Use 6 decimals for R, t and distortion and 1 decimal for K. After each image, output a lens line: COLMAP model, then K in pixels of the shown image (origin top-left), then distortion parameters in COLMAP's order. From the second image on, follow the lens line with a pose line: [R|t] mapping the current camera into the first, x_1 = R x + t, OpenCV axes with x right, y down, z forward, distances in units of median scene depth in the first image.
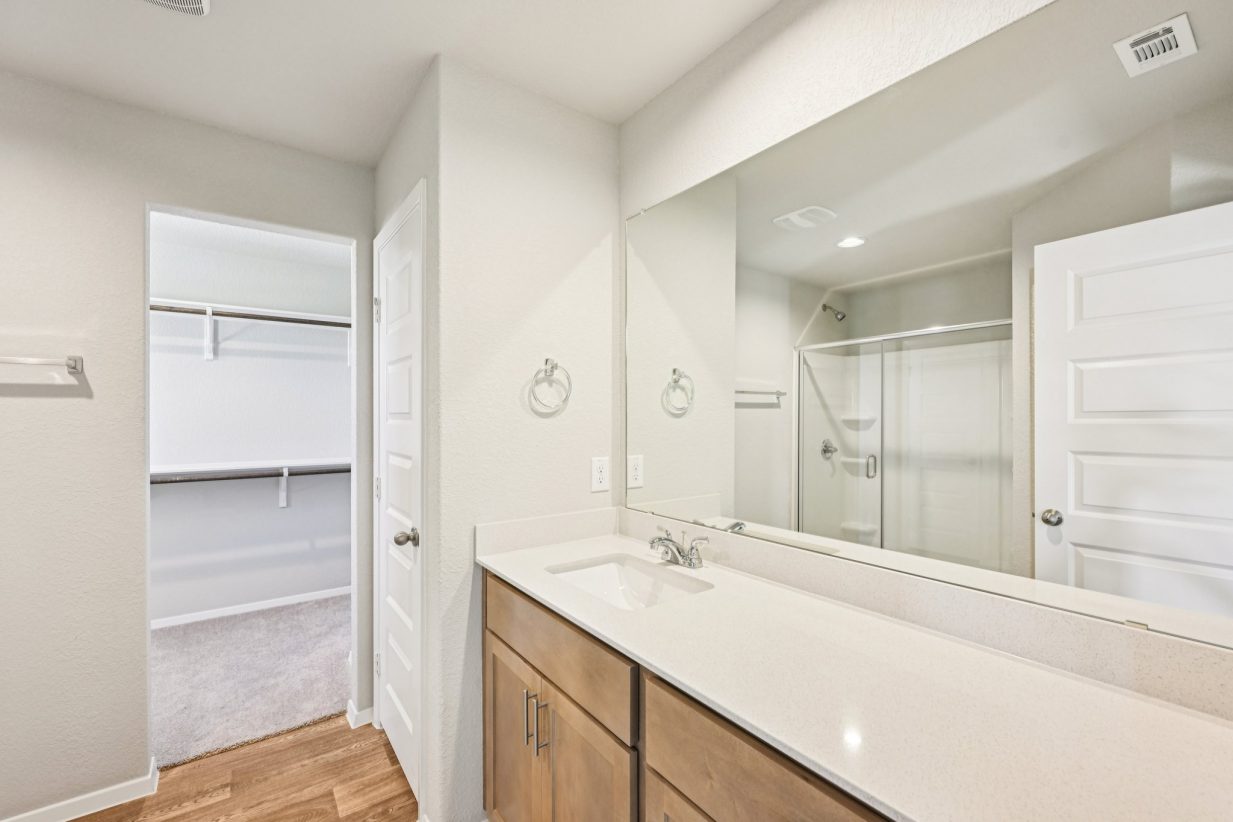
lens RADIAL K [[509.8, 0, 615.8], [0, 509.8, 414.9], [0, 0, 1]] dist [-0.001028, 0.000106]
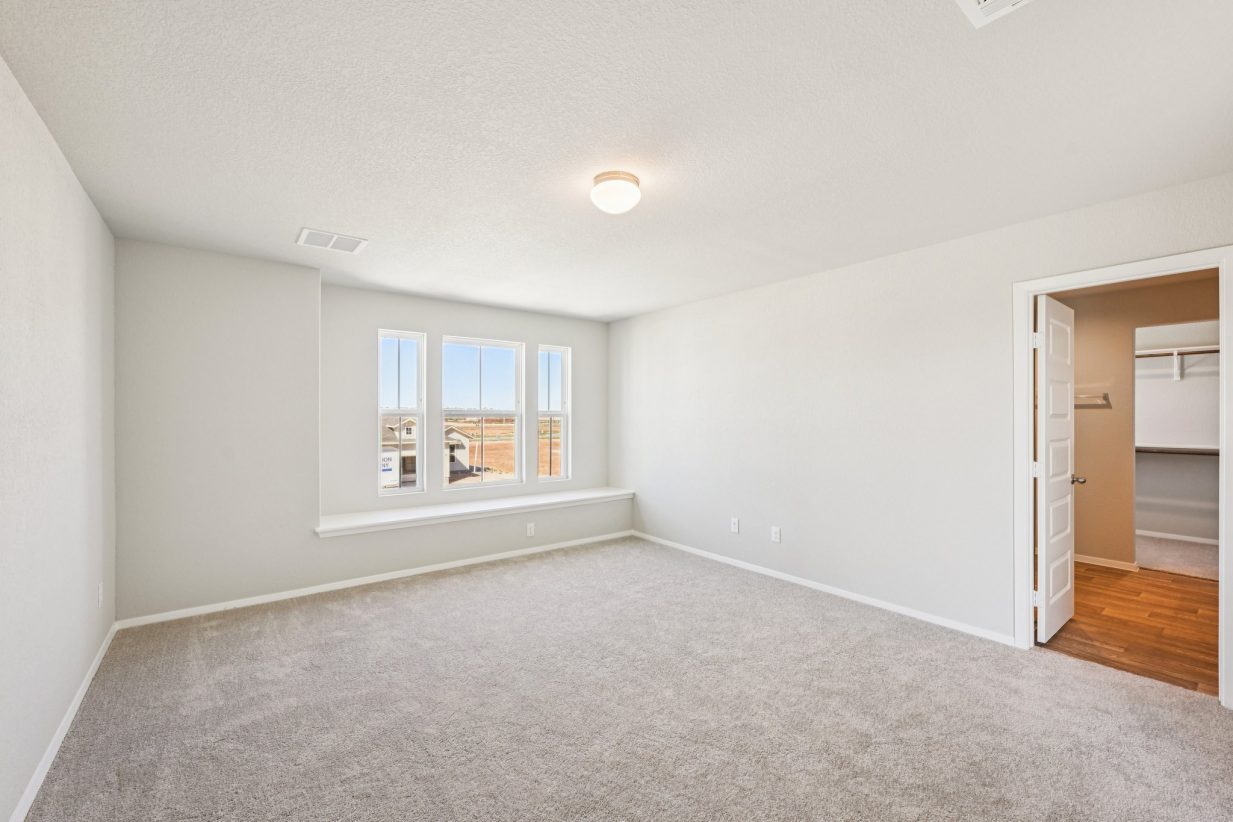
lens RADIAL K [[492.7, 0, 566.9], [0, 492.7, 416.5], [0, 0, 1]] dist [-0.000236, 0.000013]
pose [[-0.025392, 0.001107, -0.999677, 0.903777], [-0.001490, 0.999998, 0.001146, 0.005876], [0.999676, 0.001518, -0.025390, -0.994365]]
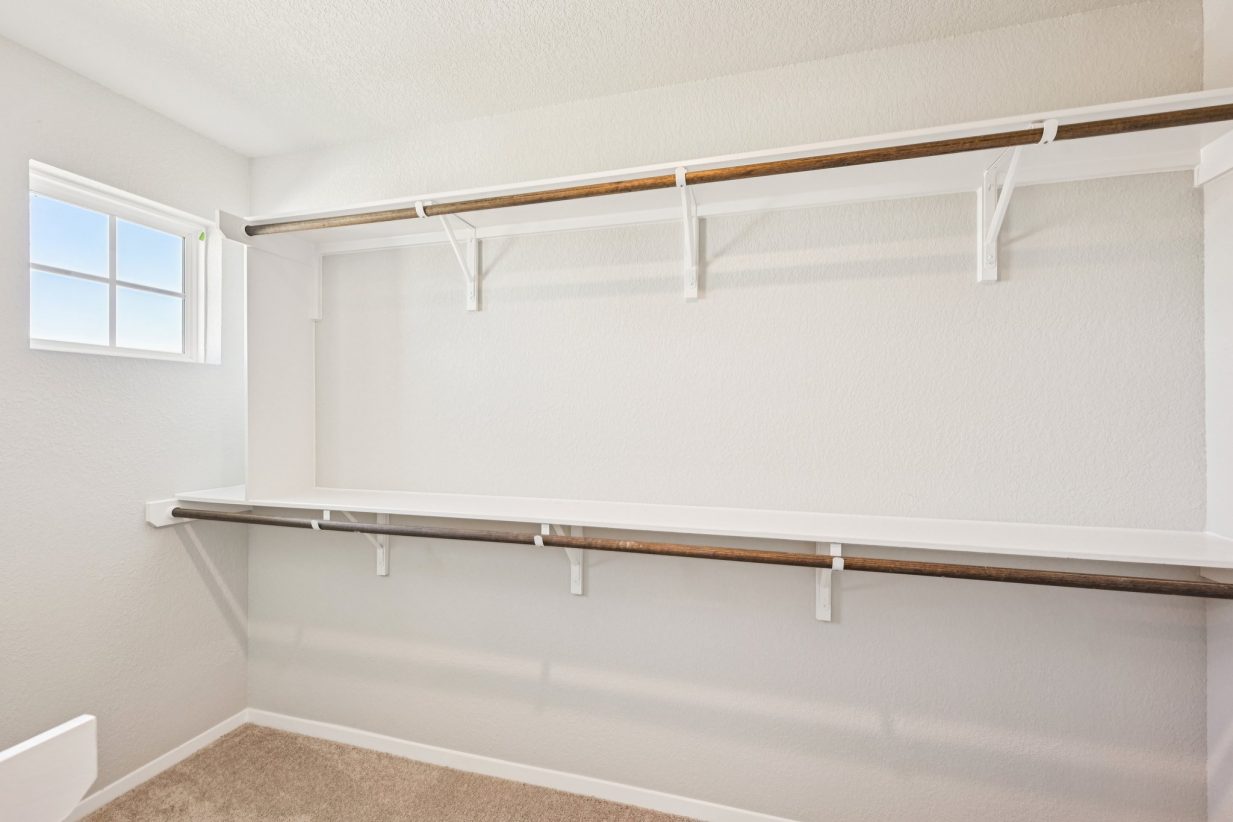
lens RADIAL K [[509.8, 0, 615.8], [0, 509.8, 414.9], [0, 0, 1]] dist [-0.001028, 0.000106]
pose [[0.605937, 0.001551, -0.795511, -0.496875], [-0.000498, 0.999999, 0.001571, 0.004757], [0.795513, -0.000556, 0.605937, 0.712731]]
